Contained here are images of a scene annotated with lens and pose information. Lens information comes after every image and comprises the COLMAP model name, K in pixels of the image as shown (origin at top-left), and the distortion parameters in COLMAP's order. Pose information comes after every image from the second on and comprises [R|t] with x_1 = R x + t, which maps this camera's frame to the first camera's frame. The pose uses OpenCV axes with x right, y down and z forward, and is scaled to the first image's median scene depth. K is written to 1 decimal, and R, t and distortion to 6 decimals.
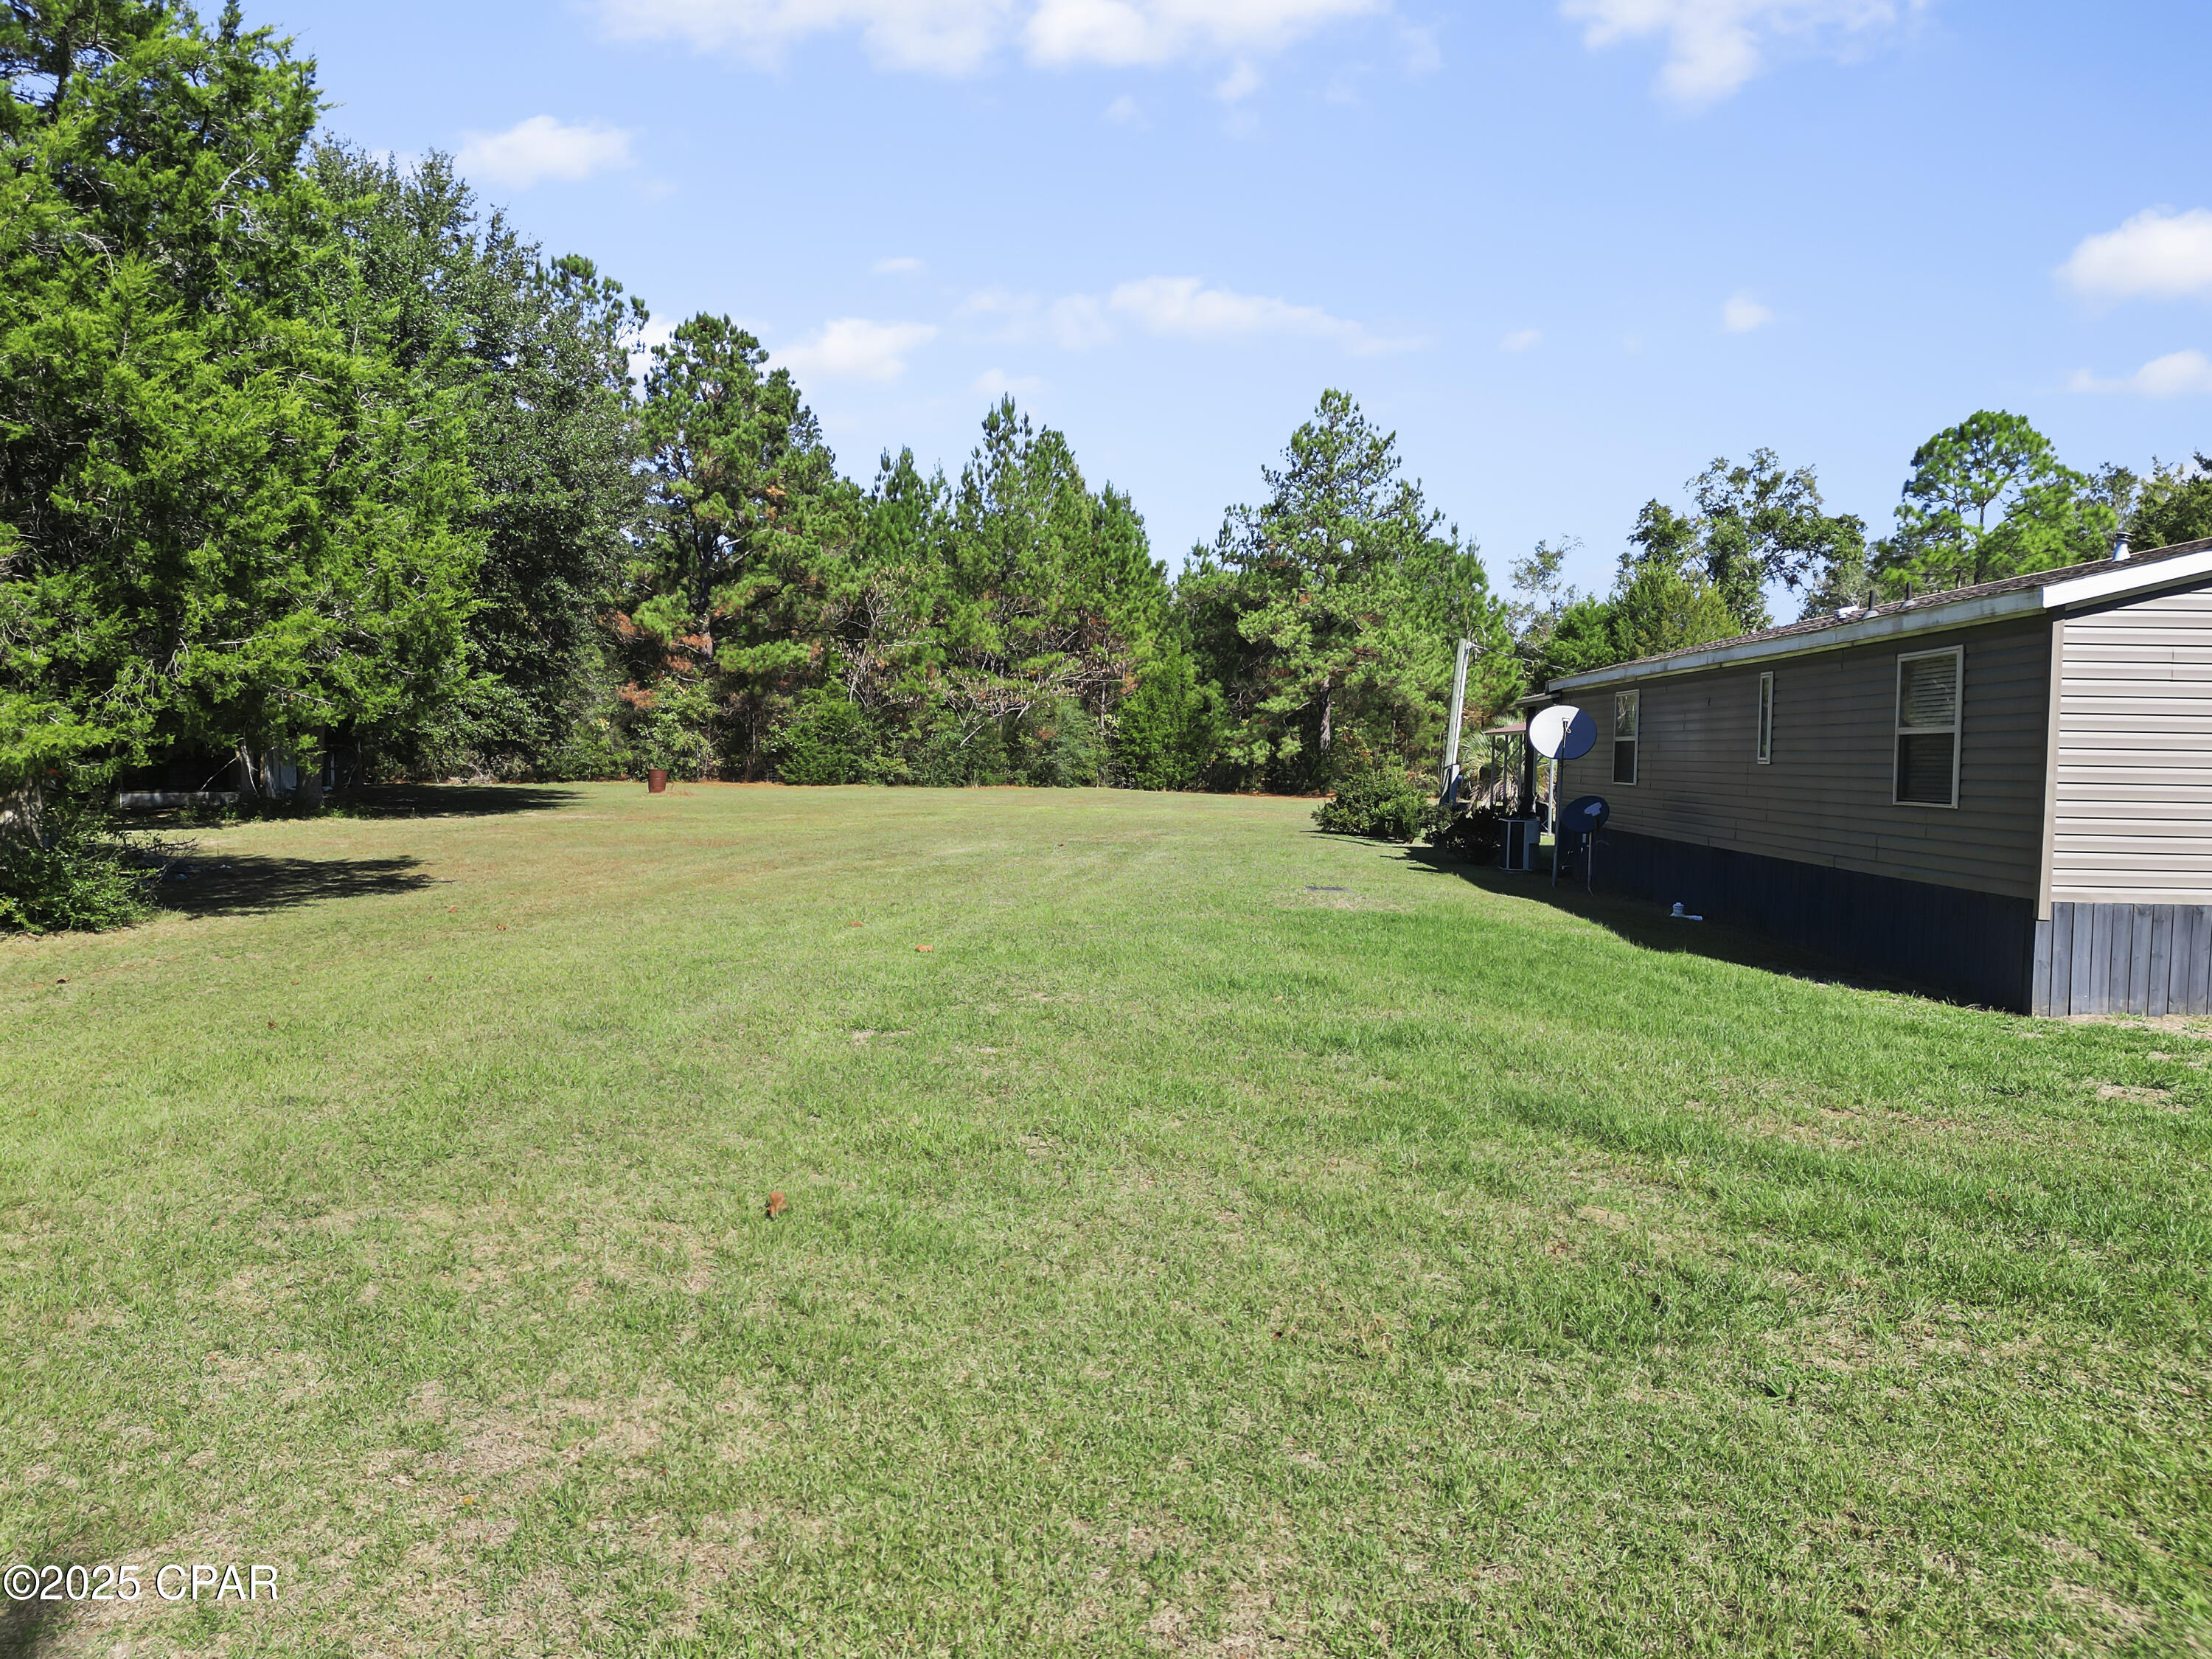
lens RADIAL K [[1572.2, 0, 1106.0], [0, 1572.2, 829.5], [0, 0, 1]] dist [0.096074, -0.104448]
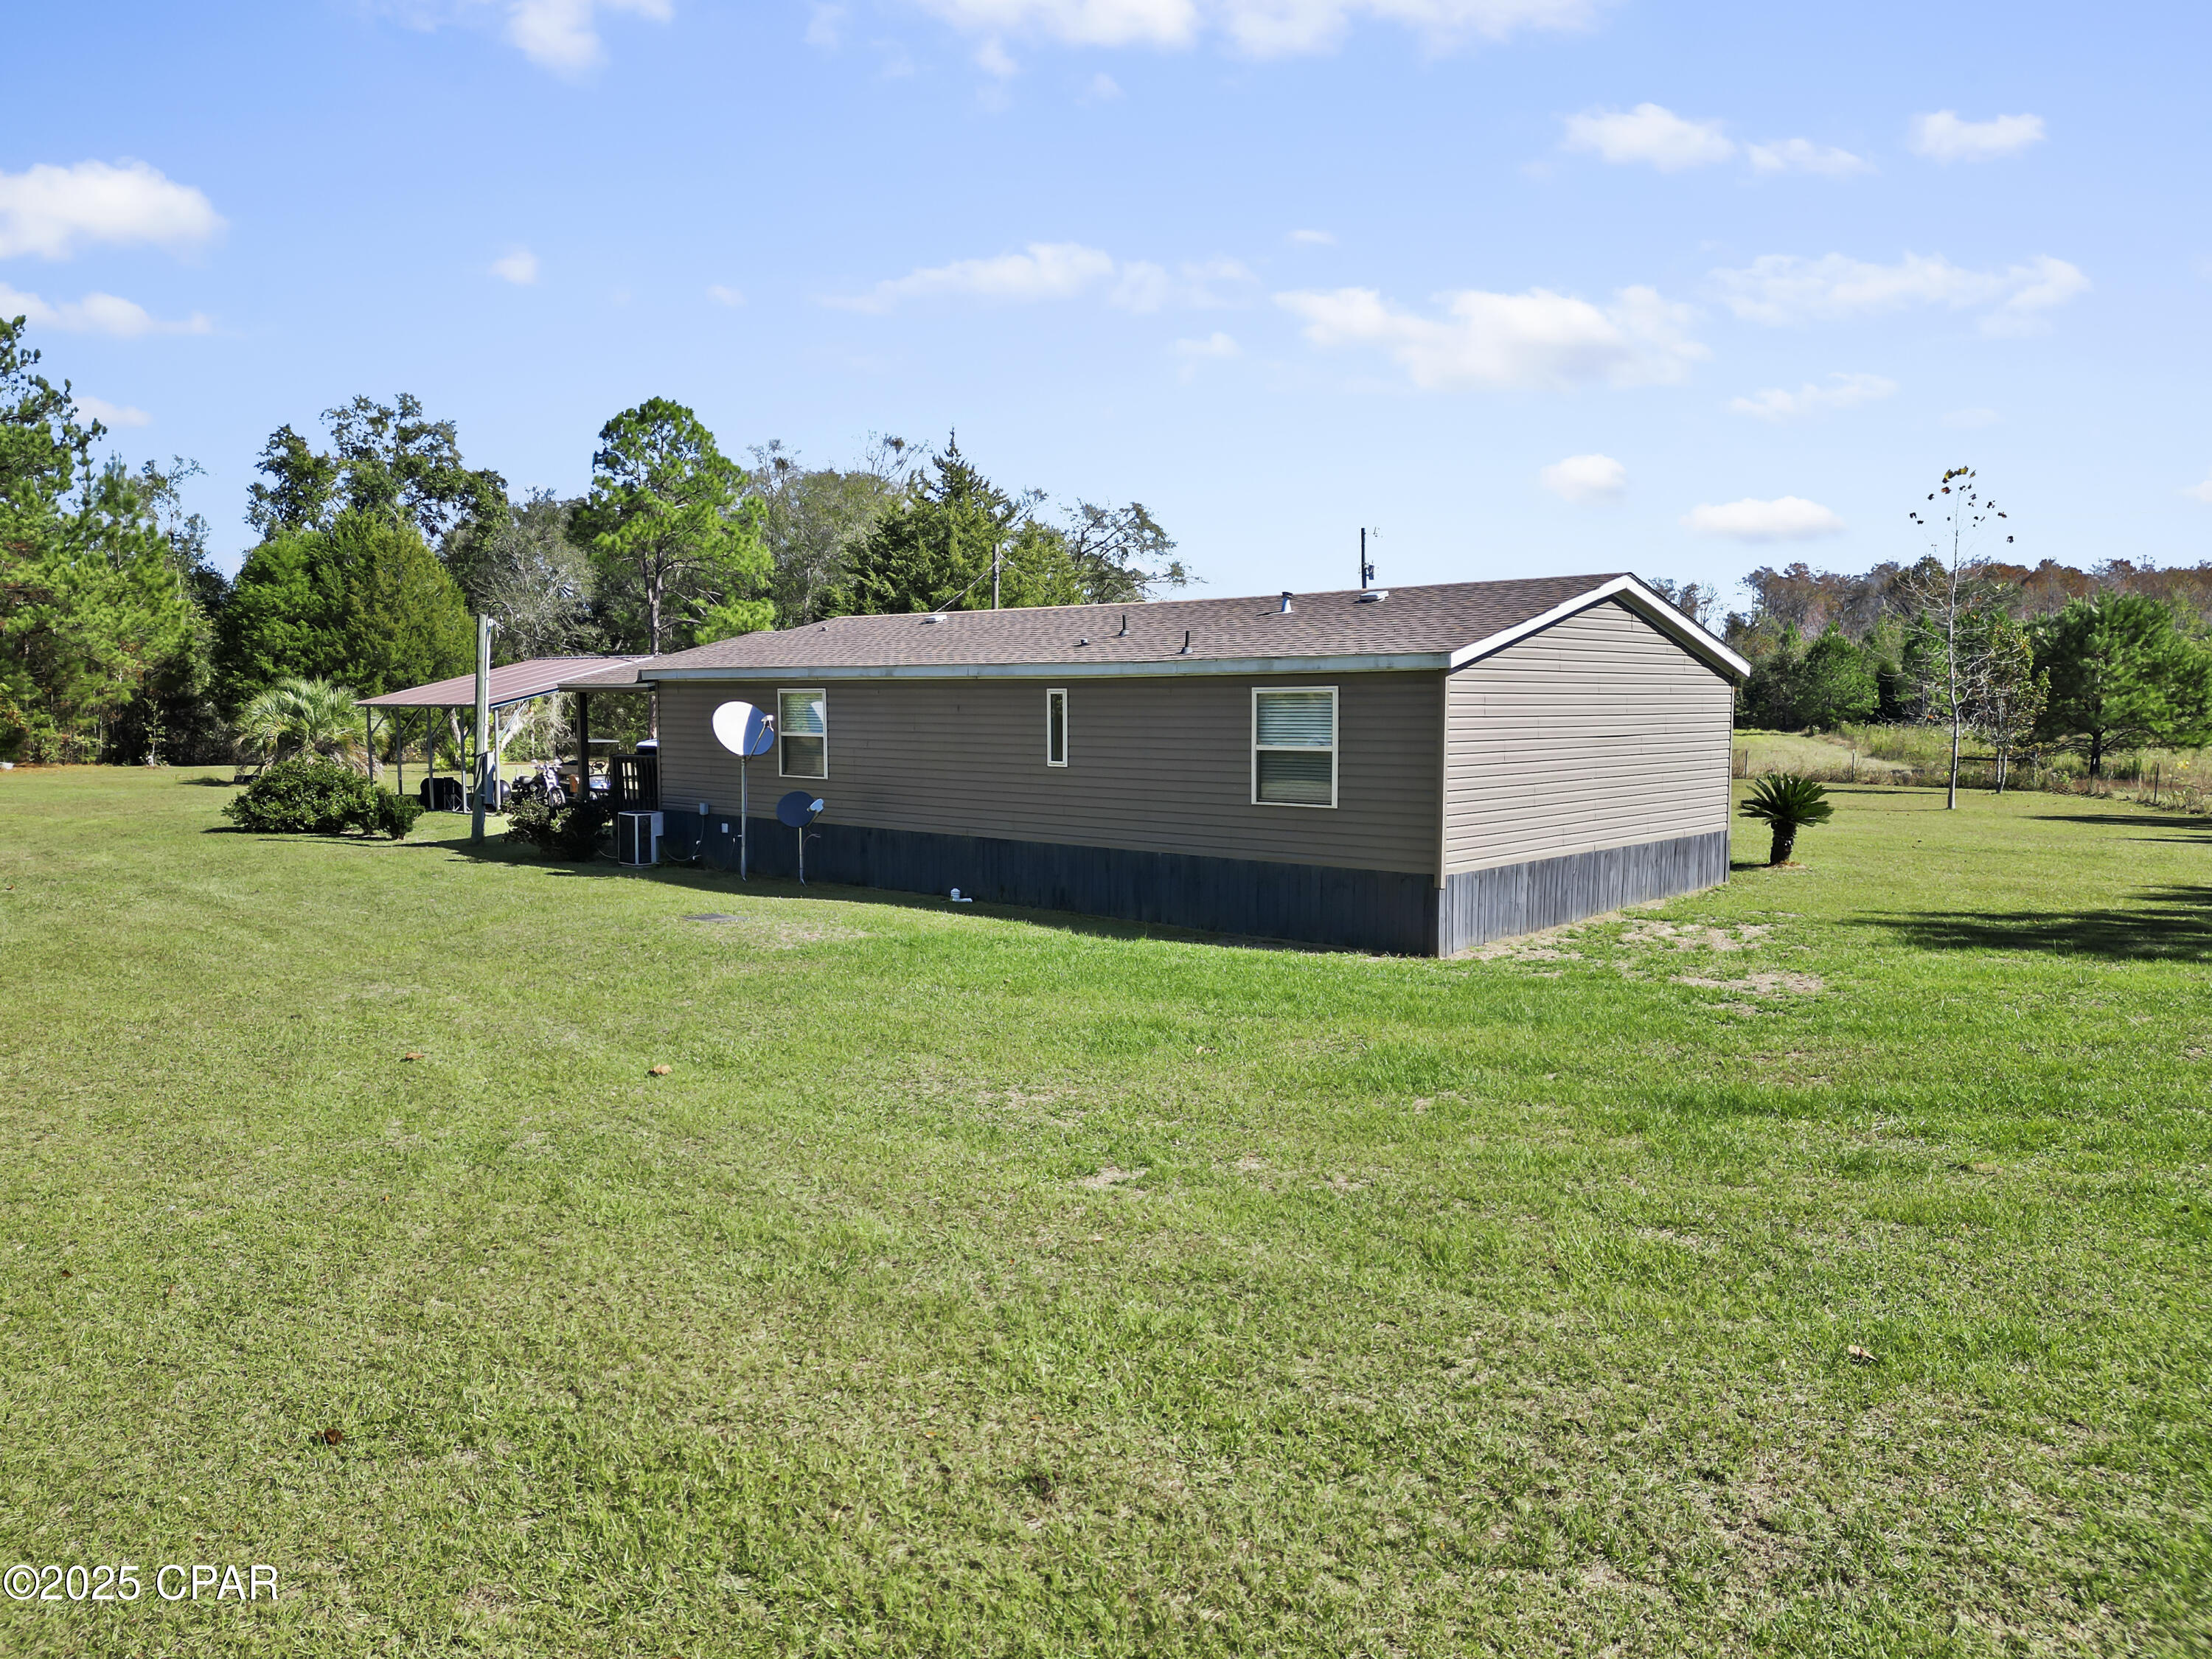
lens RADIAL K [[1537.4, 0, 1102.0], [0, 1537.4, 839.9], [0, 0, 1]] dist [0.081781, -0.077453]
pose [[0.636857, -0.085285, 0.766250, -0.108529], [0.047051, 0.996310, 0.071785, -0.016517], [-0.769545, -0.009664, 0.638519, 0.062540]]
